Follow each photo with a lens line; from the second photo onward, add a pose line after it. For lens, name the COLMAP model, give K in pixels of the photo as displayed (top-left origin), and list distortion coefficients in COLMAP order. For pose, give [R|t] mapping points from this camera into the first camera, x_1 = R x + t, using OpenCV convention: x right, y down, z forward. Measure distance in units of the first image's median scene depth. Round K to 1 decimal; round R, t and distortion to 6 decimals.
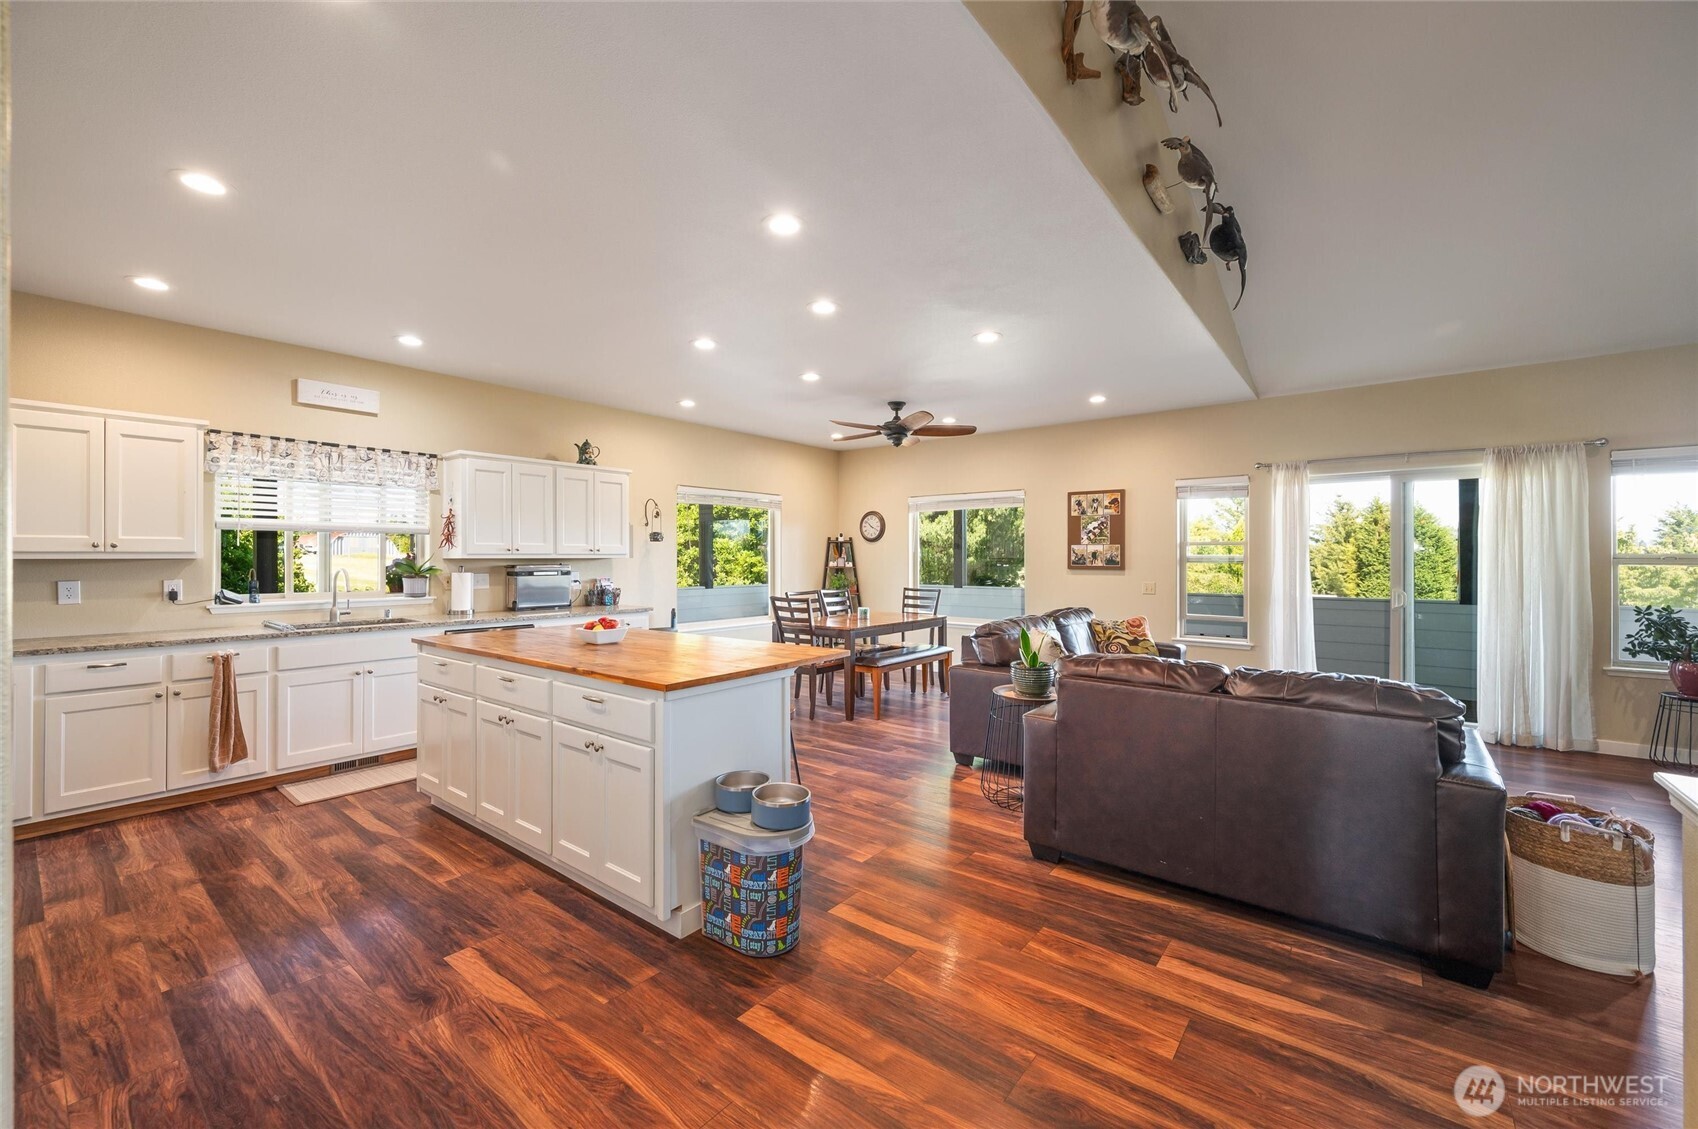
lens RADIAL K [[675.3, 0, 844.8], [0, 675.3, 555.3], [0, 0, 1]] dist [0.002754, -0.000055]
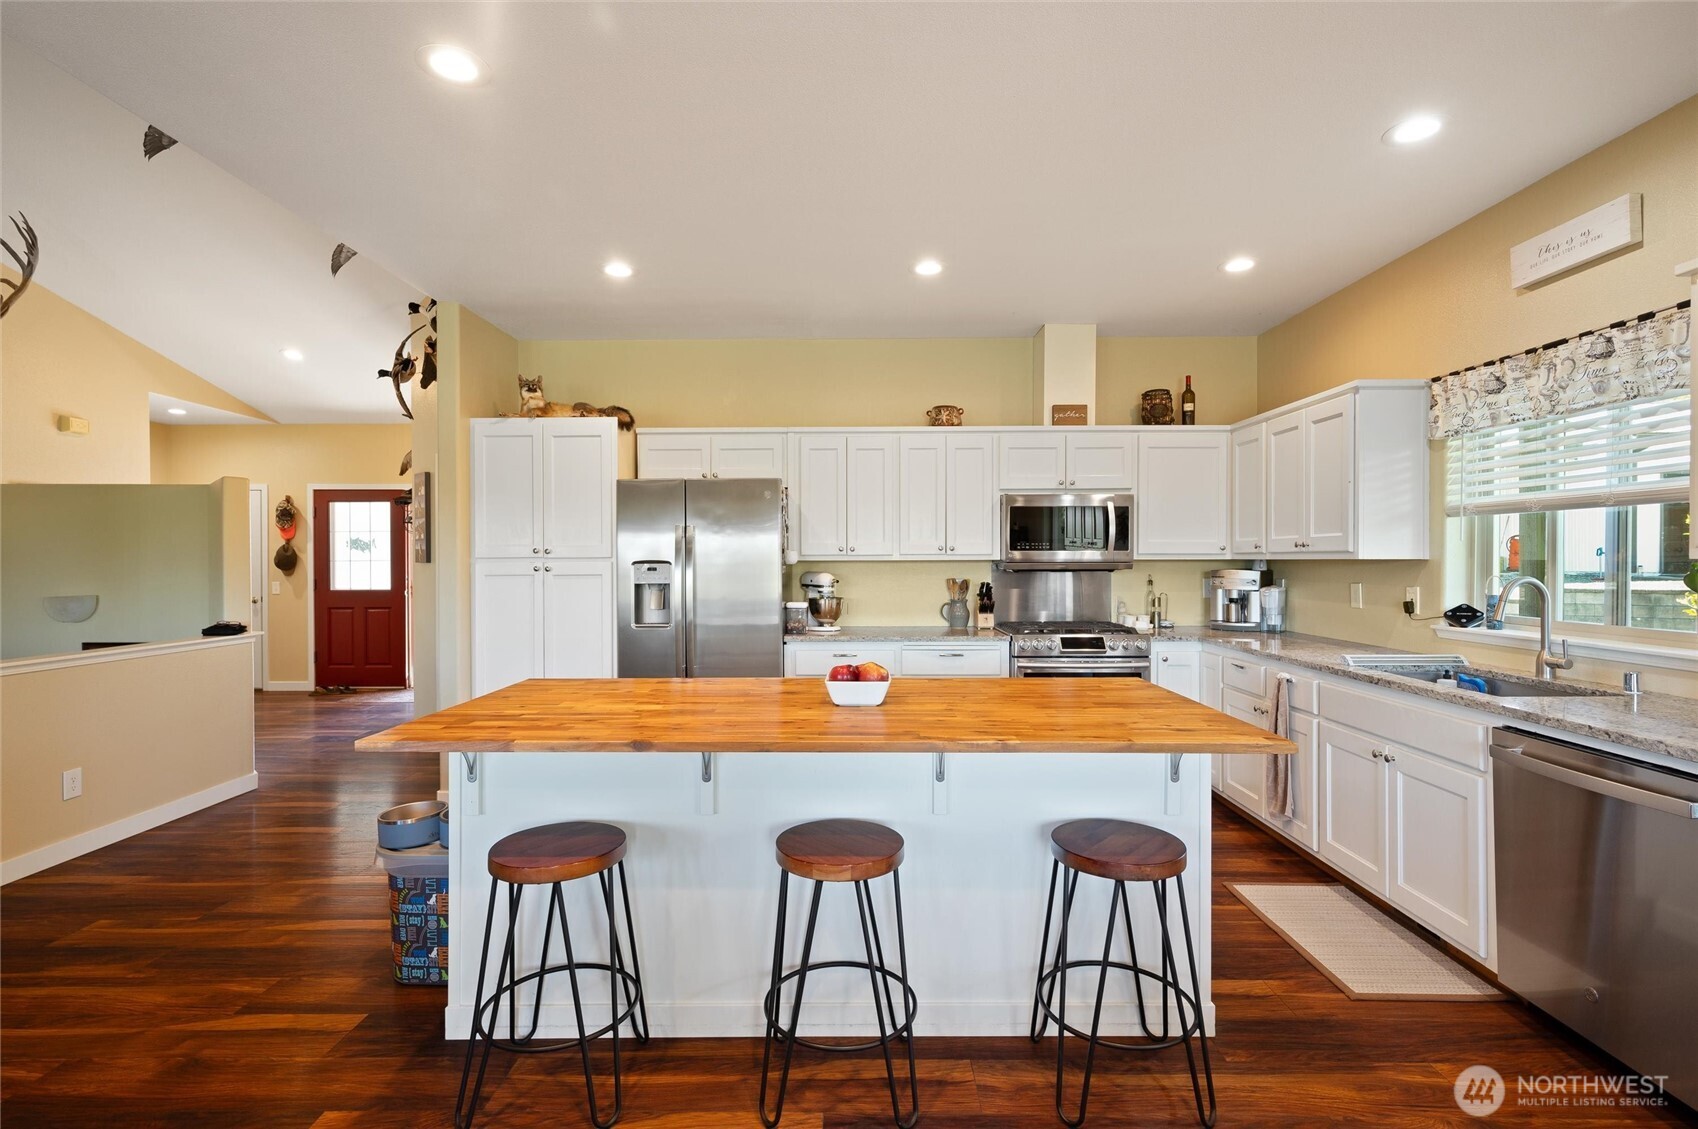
lens RADIAL K [[786.1, 0, 856.8], [0, 786.1, 566.2], [0, 0, 1]] dist [0.001464, -0.000259]
pose [[-0.780302, 0.008418, -0.625347, 0.051520], [0.005968, 0.999964, 0.006015, 0.003186], [0.625375, 0.000961, -0.780324, 1.093156]]
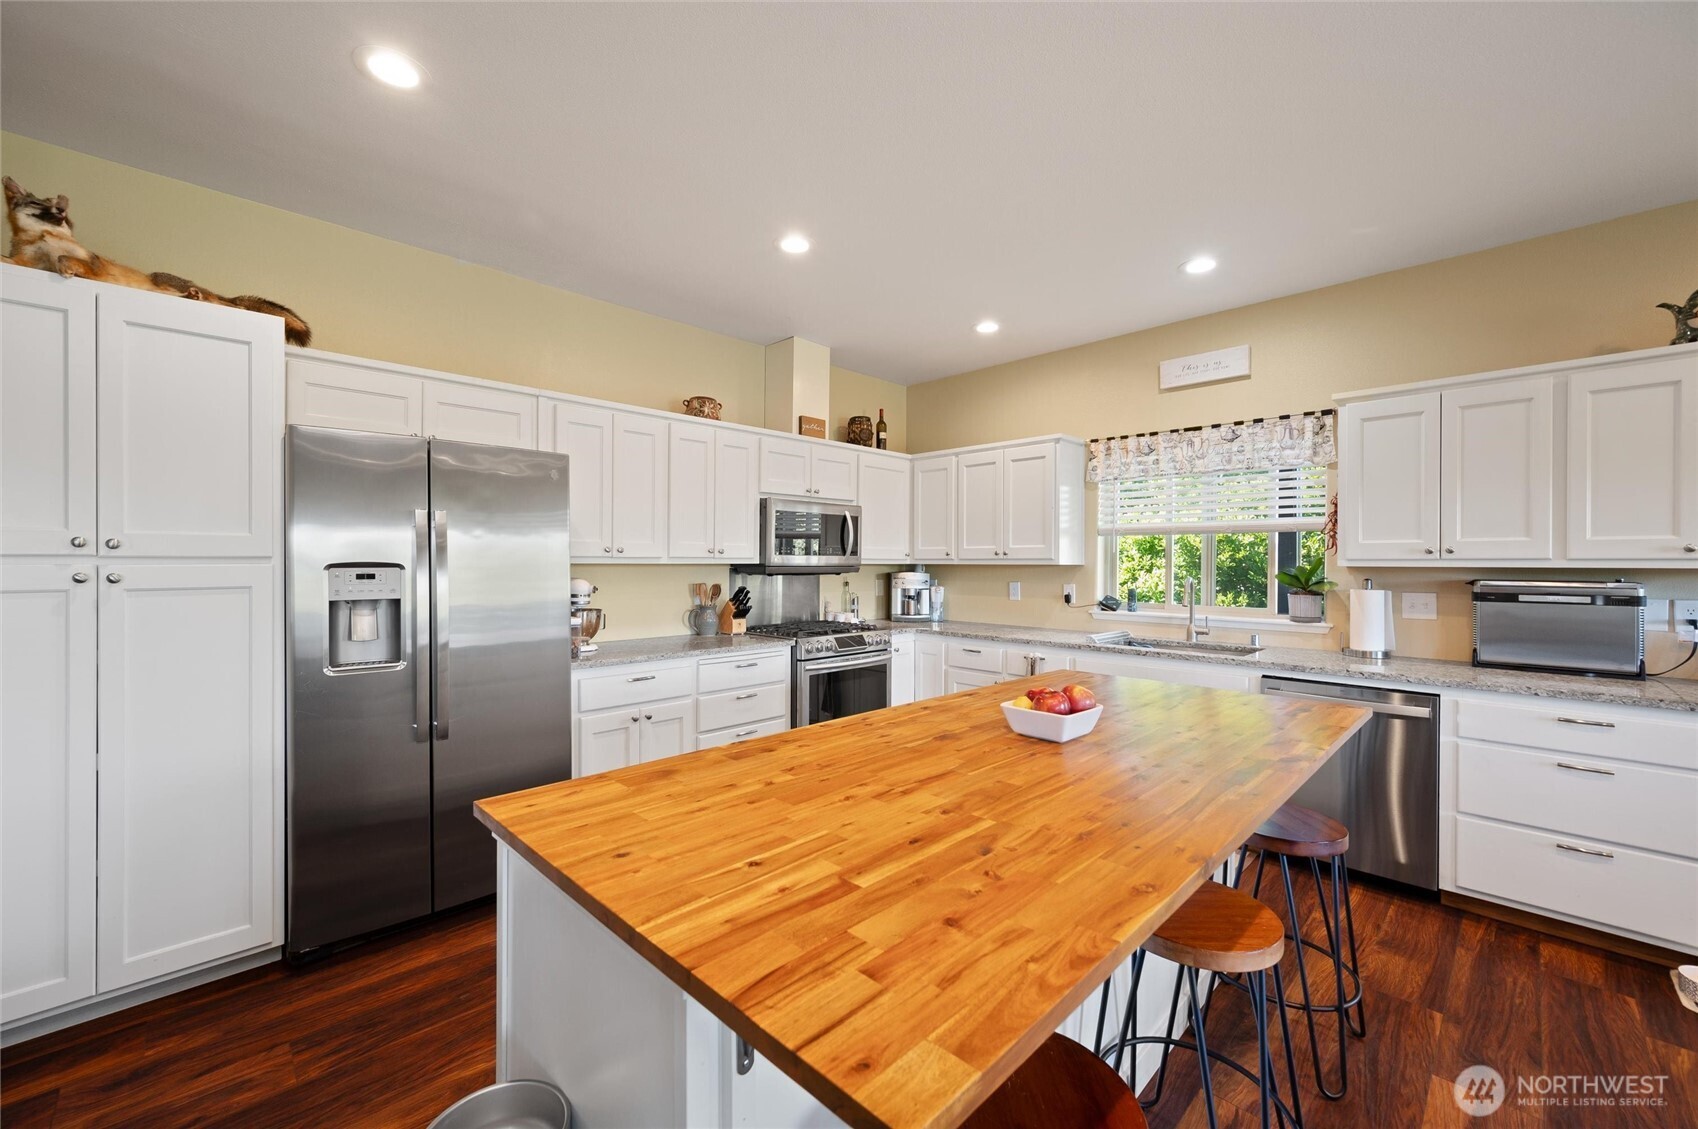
lens RADIAL K [[675.3, 0, 847.9], [0, 675.3, 566.6], [0, 0, 1]] dist [0.002754, -0.000055]
pose [[-0.112009, 0.007558, -0.993678, 0.111692], [0.000235, 0.999971, 0.007579, -0.000379], [0.993707, 0.000615, -0.112008, 0.643372]]
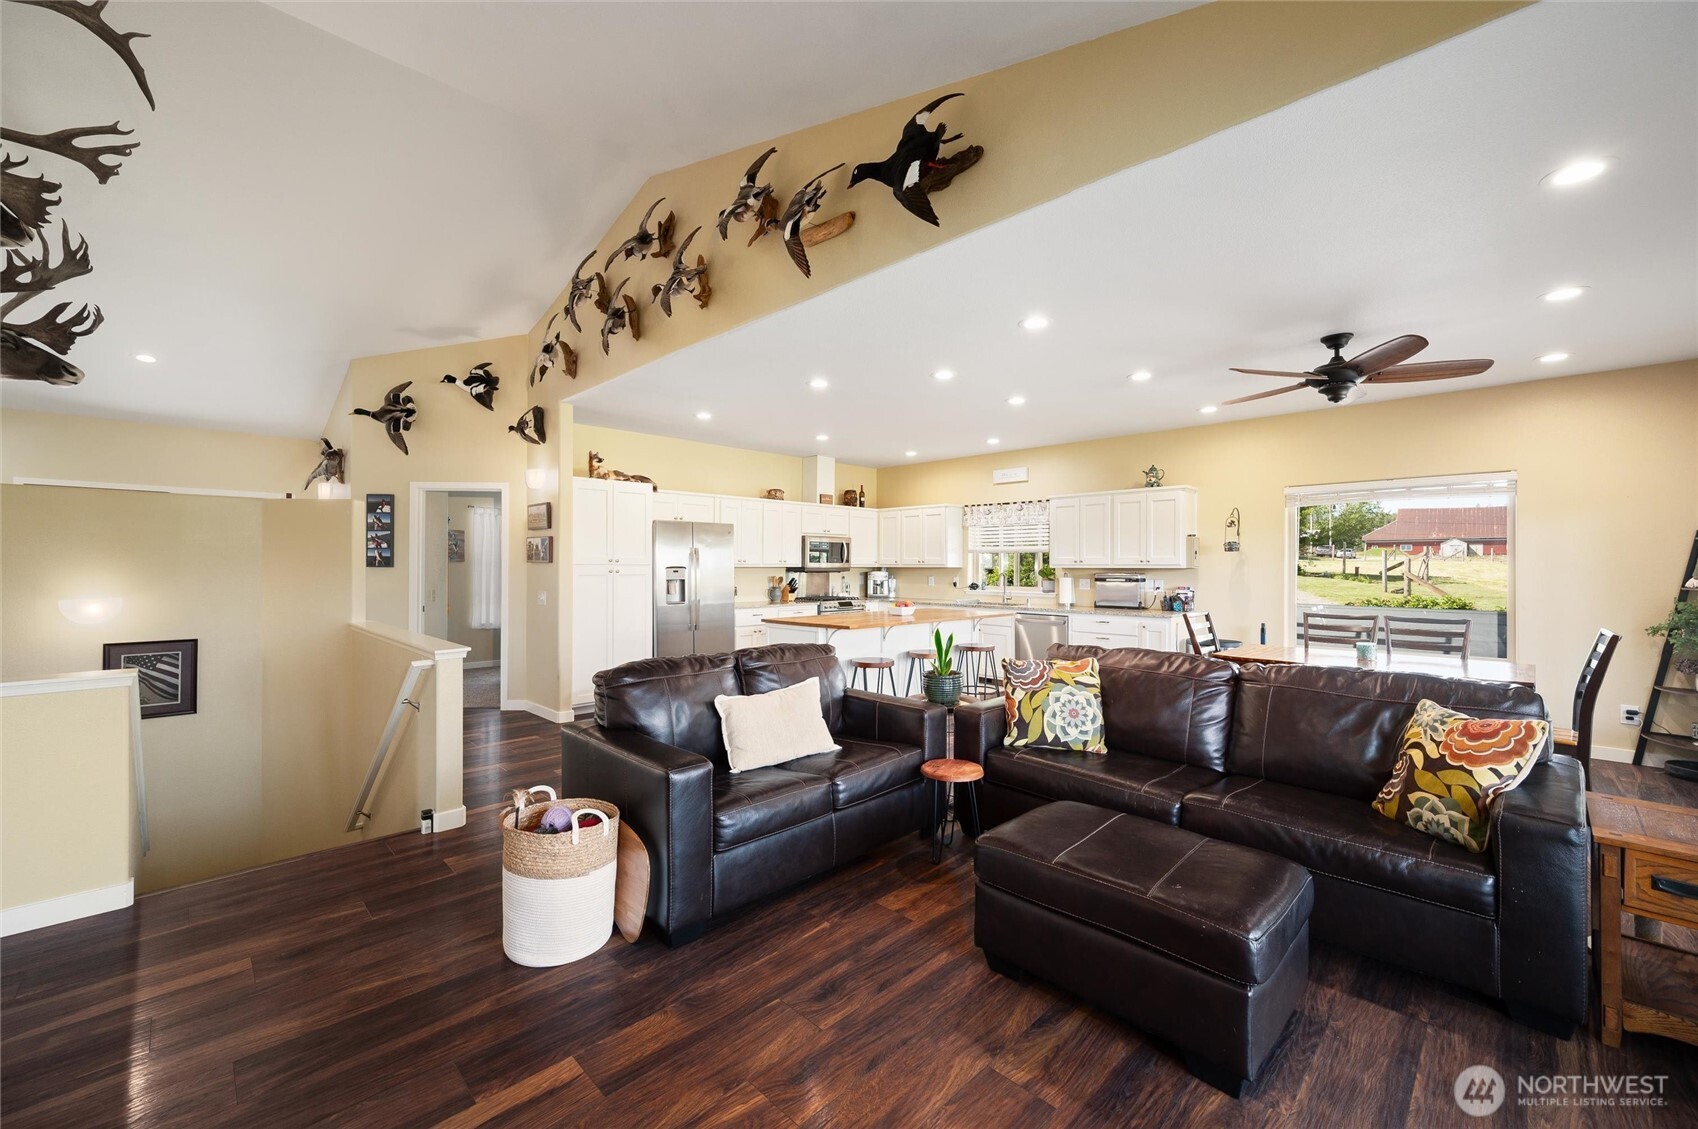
lens RADIAL K [[675.3, 0, 843.5], [0, 675.3, 564.5], [0, 0, 1]] dist [0.002754, -0.000055]
pose [[-0.120376, -0.002157, -0.992726, 1.005891], [0.001224, 0.999997, -0.002321, 0.000345], [0.992728, -0.001495, -0.120373, 0.757871]]
